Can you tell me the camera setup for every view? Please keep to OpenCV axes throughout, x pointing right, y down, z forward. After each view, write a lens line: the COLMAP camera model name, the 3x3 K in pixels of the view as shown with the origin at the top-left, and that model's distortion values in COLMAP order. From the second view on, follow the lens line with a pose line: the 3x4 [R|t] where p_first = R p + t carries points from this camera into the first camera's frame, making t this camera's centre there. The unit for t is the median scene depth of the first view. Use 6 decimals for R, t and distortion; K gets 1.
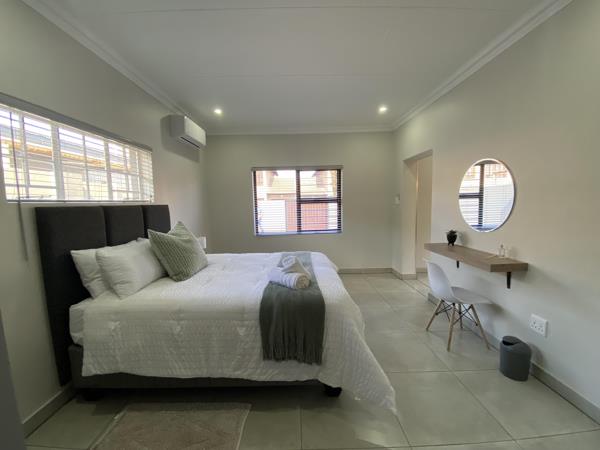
lens RADIAL K [[246.2, 0, 298.3], [0, 246.2, 223.4], [0, 0, 1]] dist [0.030656, -0.023249]
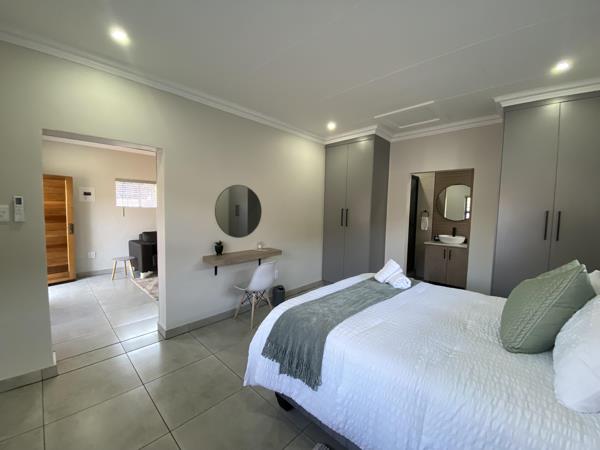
lens RADIAL K [[246.2, 0, 298.3], [0, 246.2, 223.4], [0, 0, 1]] dist [0.030656, -0.023249]
pose [[-0.705212, -0.035723, 0.708096, -0.416359], [0.053222, 0.993245, 0.103115, -0.153924], [-0.706996, 0.110404, -0.698547, 1.605822]]
